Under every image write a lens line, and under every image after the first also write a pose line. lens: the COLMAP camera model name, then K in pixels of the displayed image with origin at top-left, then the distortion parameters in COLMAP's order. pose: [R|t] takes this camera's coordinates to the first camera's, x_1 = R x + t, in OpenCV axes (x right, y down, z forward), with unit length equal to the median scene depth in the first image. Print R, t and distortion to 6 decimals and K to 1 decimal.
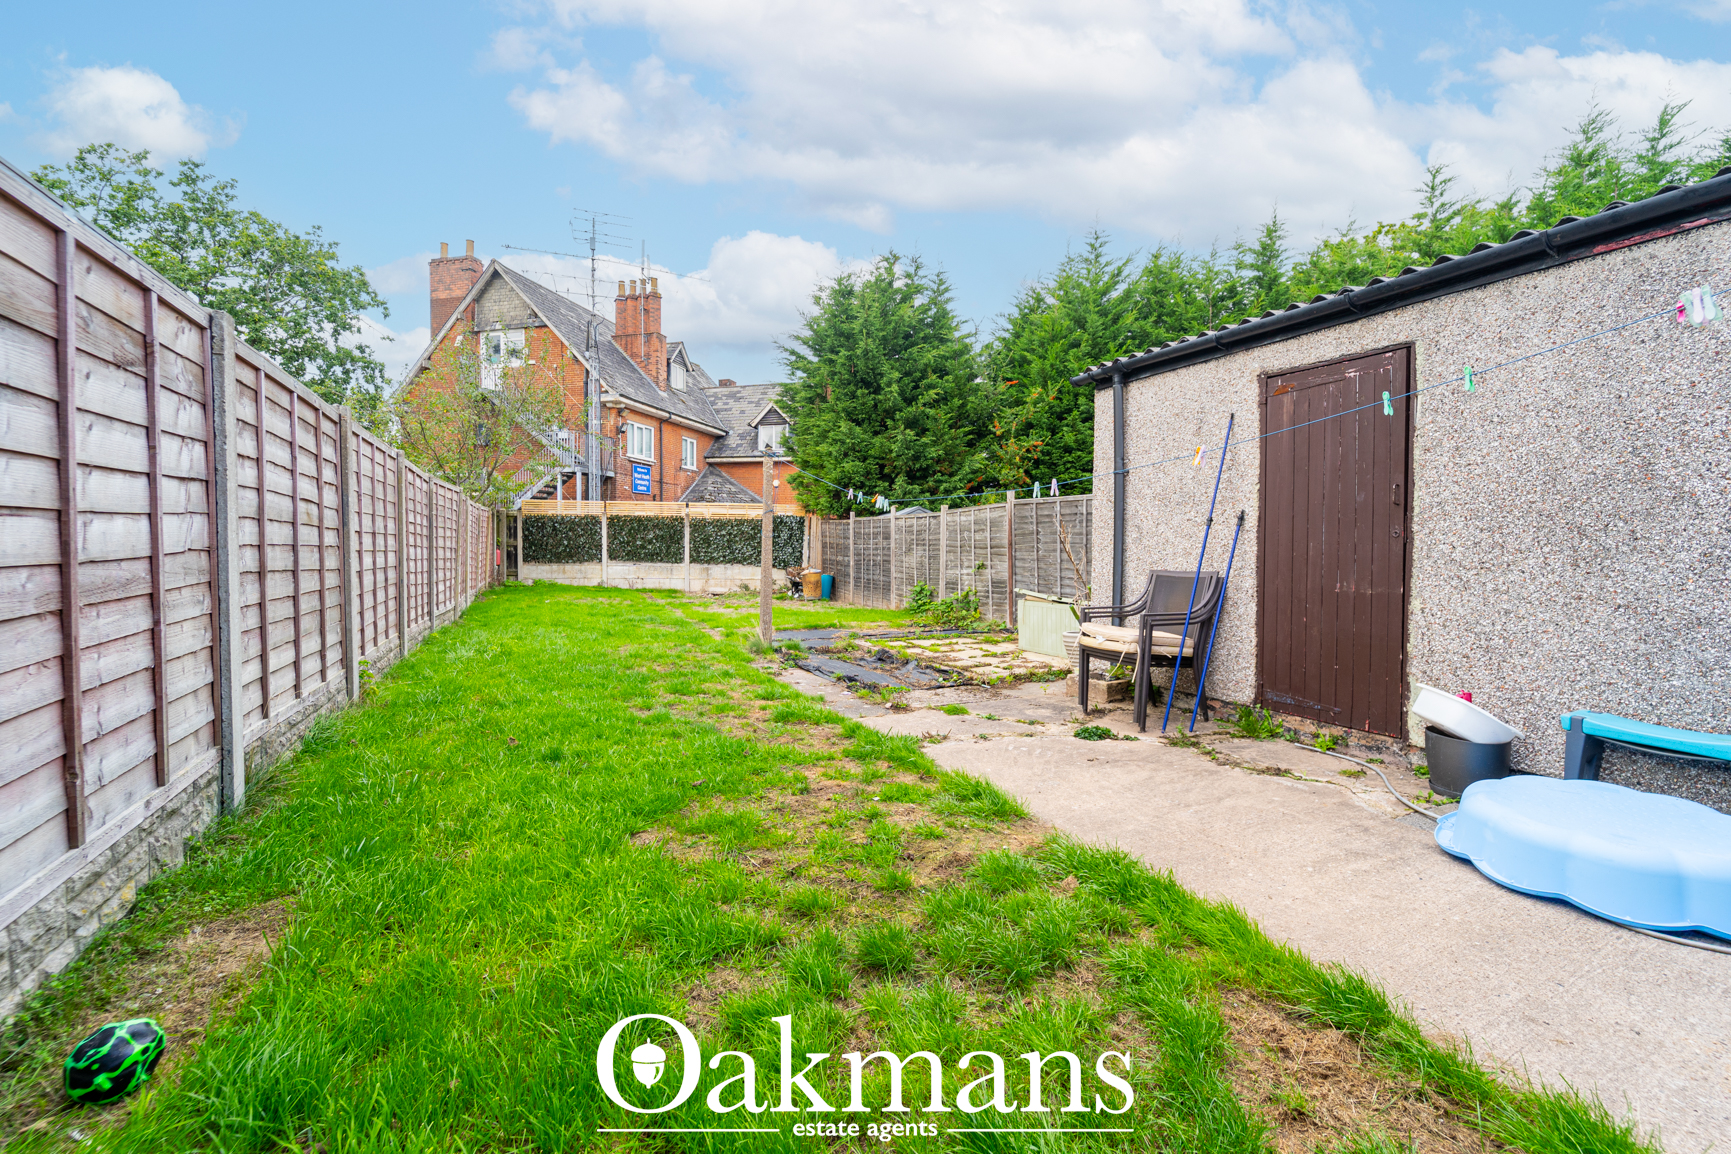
lens RADIAL K [[712.5, 0, 876.7], [0, 712.5, 569.3], [0, 0, 1]] dist [0.000617, -0.000467]
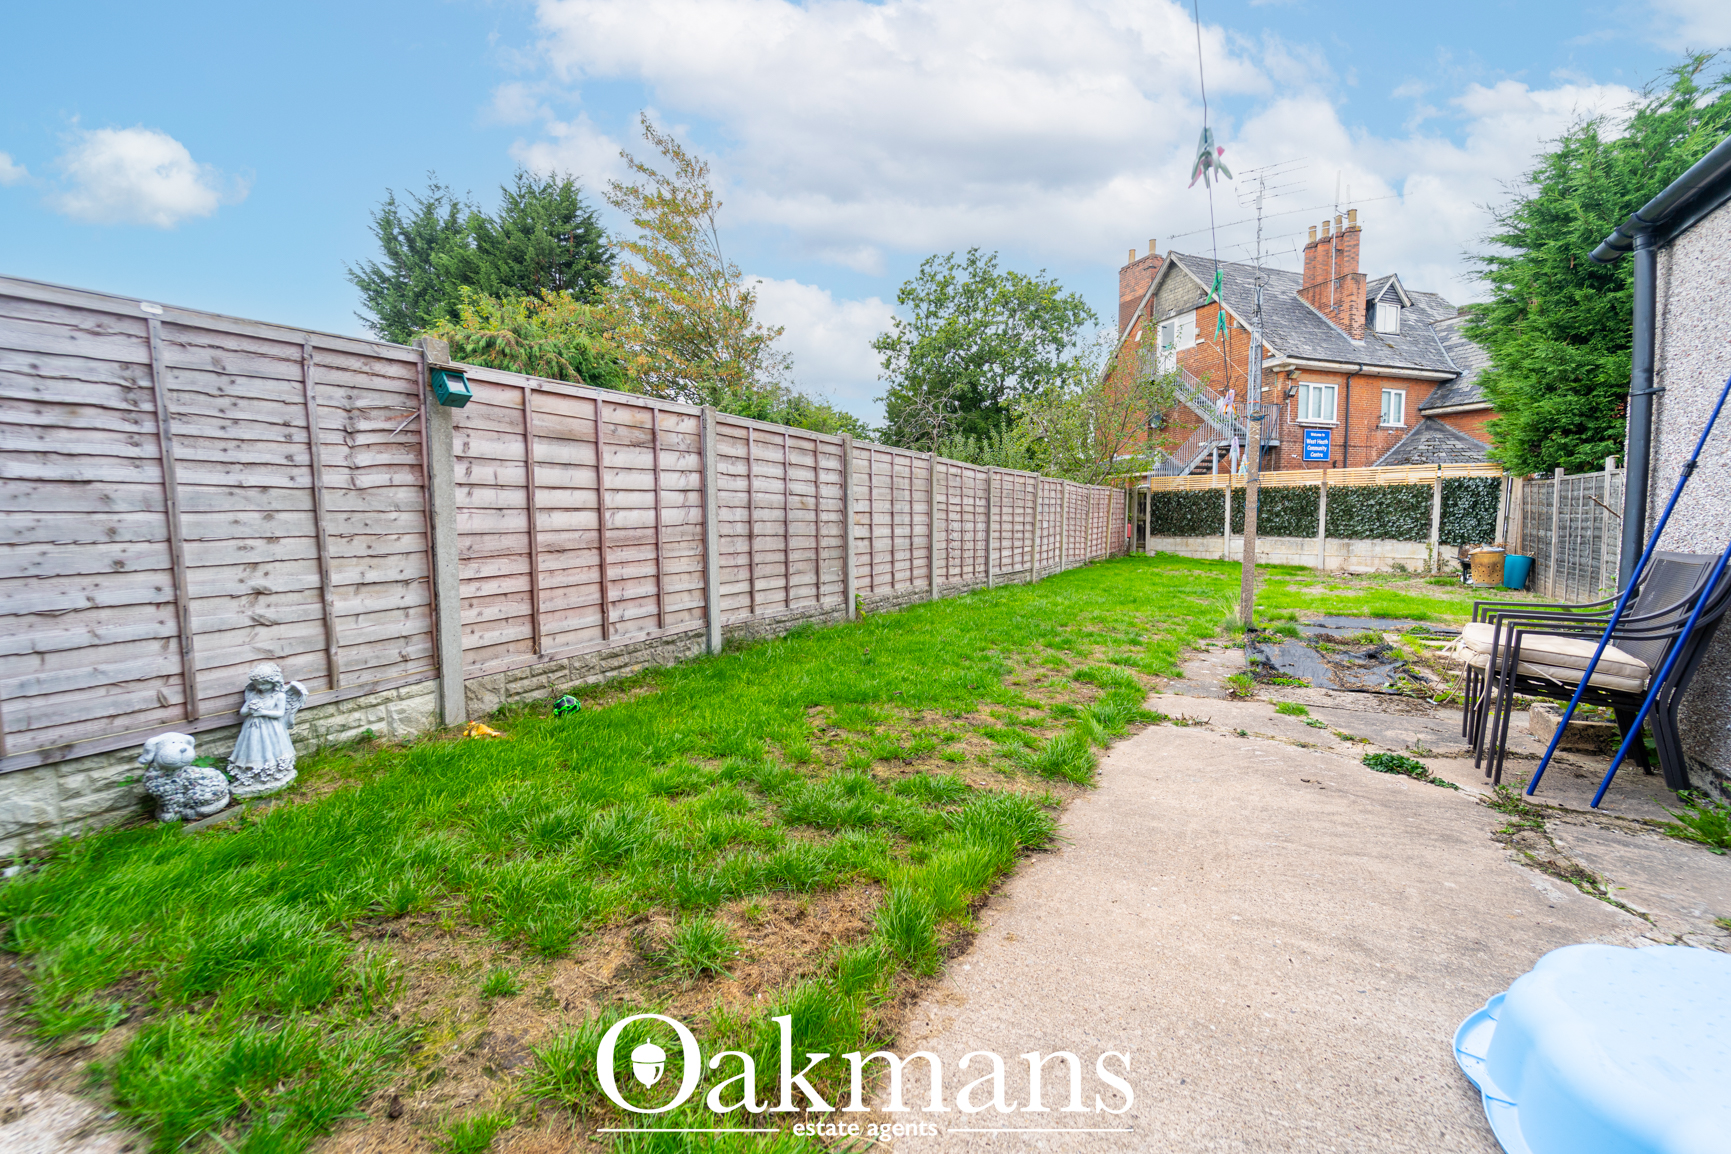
lens RADIAL K [[712.5, 0, 876.7], [0, 712.5, 569.3], [0, 0, 1]] dist [0.000617, -0.000467]
pose [[0.575762, 0.046894, -0.816271, 0.142868], [-0.017501, 0.998832, 0.045037, 0.000399], [0.817430, -0.011645, 0.575910, 0.030863]]
